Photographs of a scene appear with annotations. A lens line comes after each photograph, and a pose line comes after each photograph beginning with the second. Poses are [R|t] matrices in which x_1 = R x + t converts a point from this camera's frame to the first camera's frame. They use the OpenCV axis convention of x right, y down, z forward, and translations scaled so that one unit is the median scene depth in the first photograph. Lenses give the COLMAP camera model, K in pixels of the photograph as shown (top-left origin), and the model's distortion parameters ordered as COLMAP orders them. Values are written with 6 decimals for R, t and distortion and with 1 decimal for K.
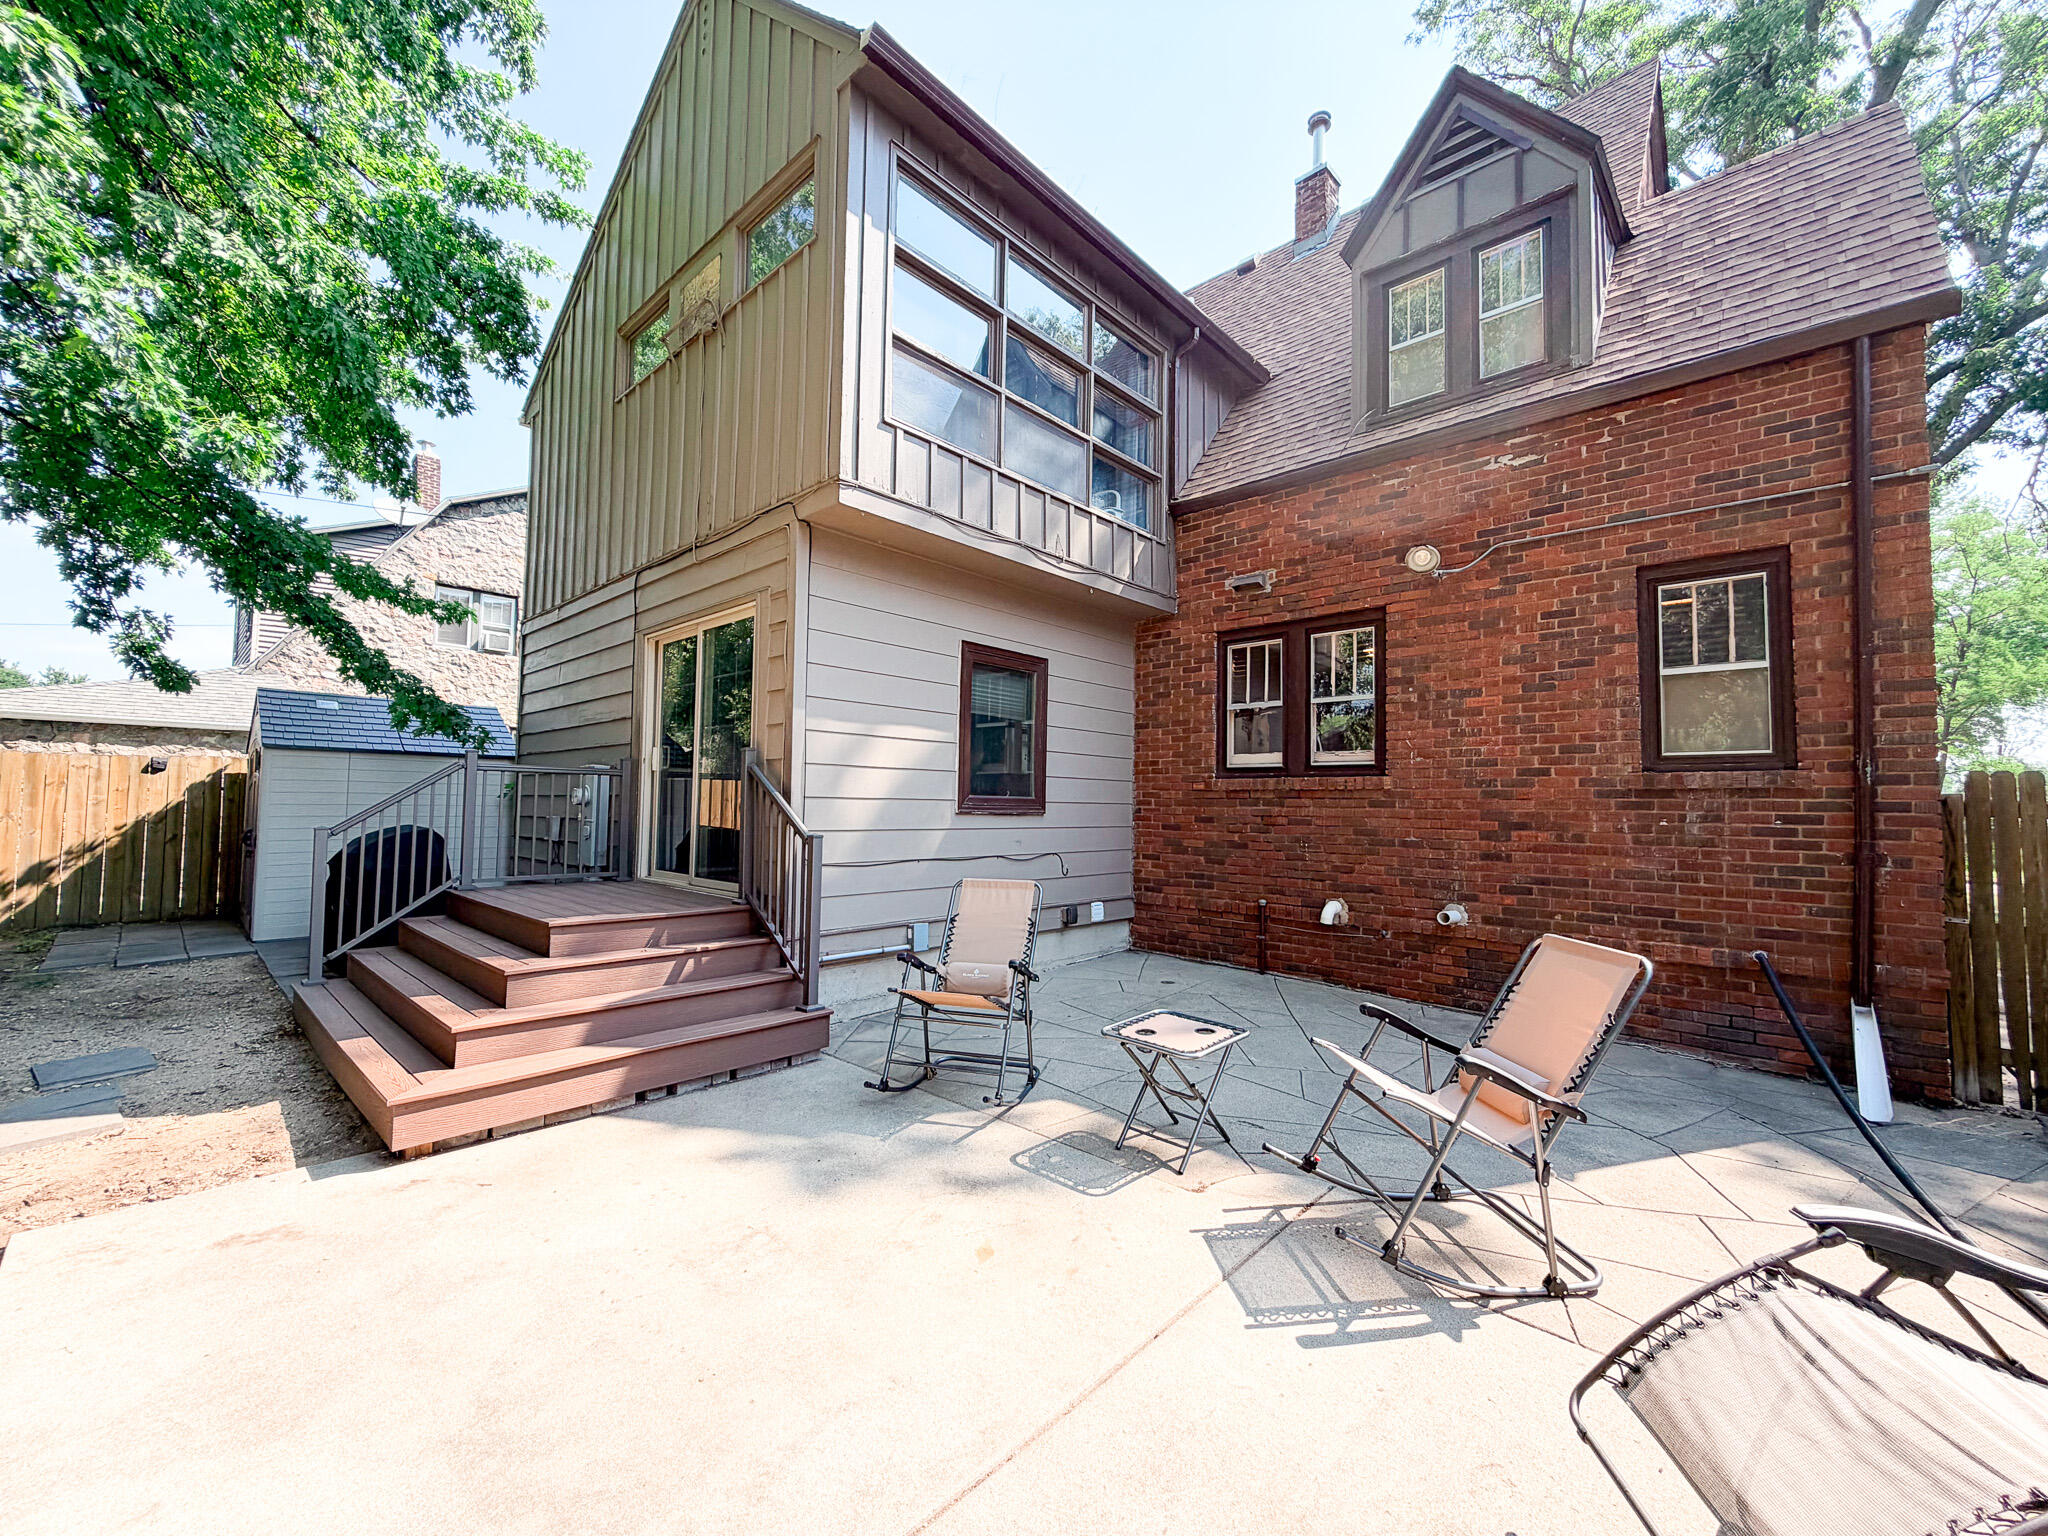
lens RADIAL K [[814.3, 0, 1014.0], [0, 814.3, 771.9], [0, 0, 1]] dist [0.000351, -0.000009]
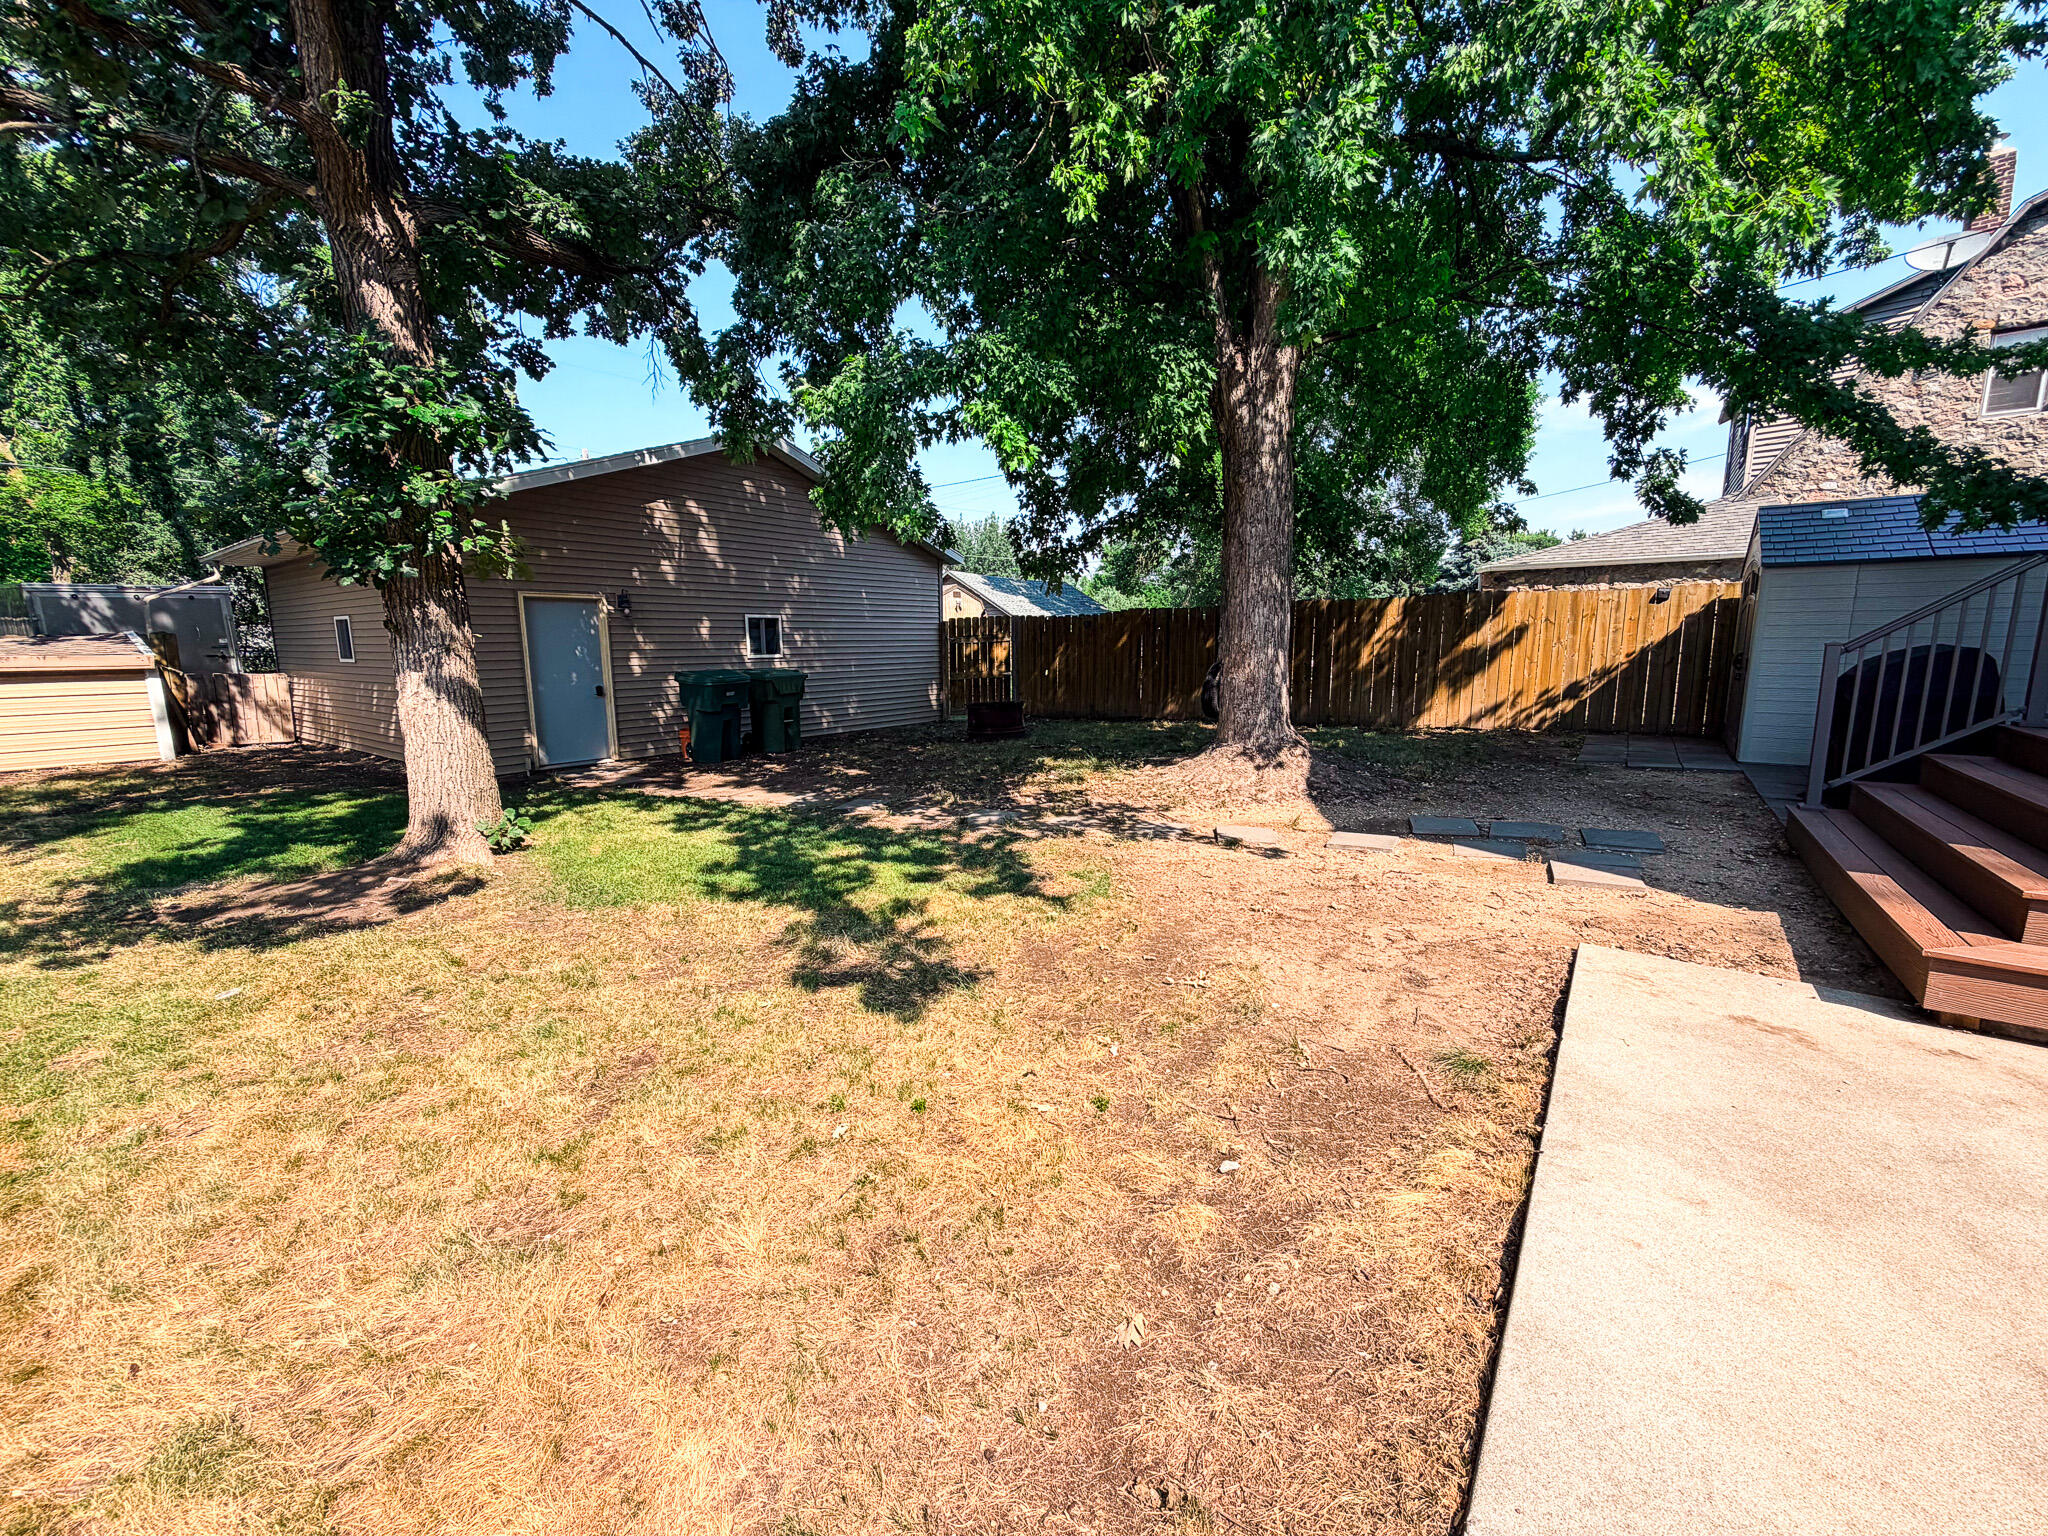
lens RADIAL K [[814.3, 0, 1015.0], [0, 814.3, 768.6], [0, 0, 1]] dist [0.000351, -0.000009]
pose [[0.111072, 0.138196, -0.984157, -0.028995], [0.056304, 0.987819, 0.145065, 0.018838], [0.992216, -0.071525, 0.101938, -0.010277]]
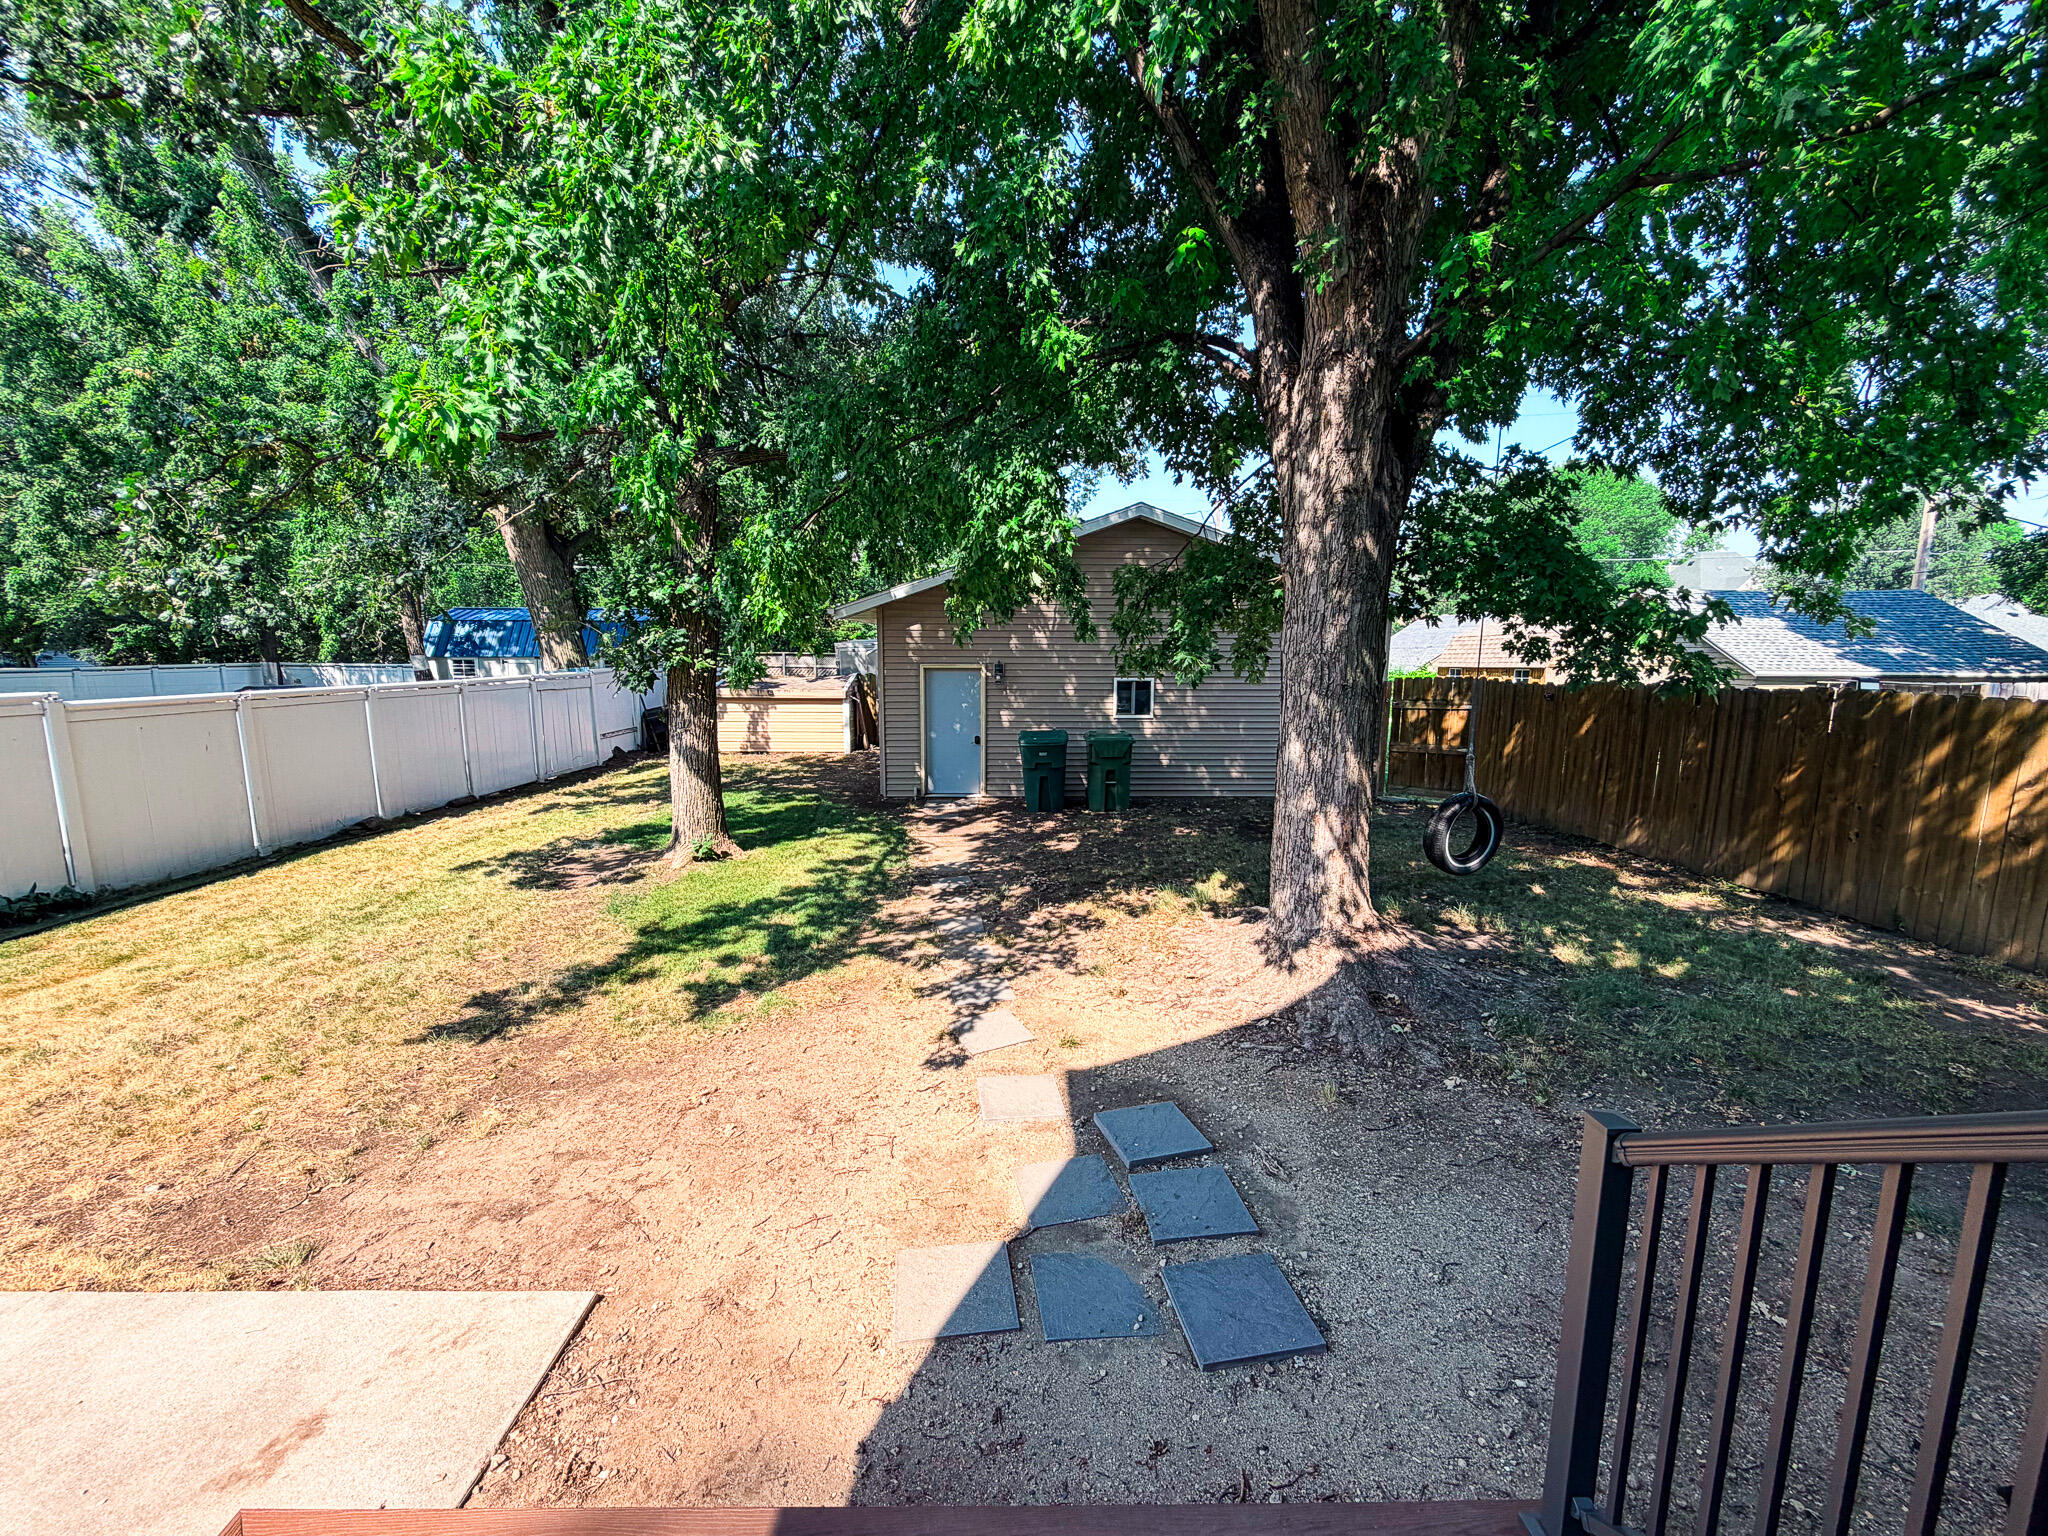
lens RADIAL K [[814.3, 0, 1011.5], [0, 814.3, 767.5], [0, 0, 1]] dist [0.000351, -0.000009]
pose [[-0.720866, 0.084148, -0.687947, -0.389284], [0.018463, 0.994581, 0.102308, -0.078903], [0.692828, 0.061049, -0.718514, 0.844872]]
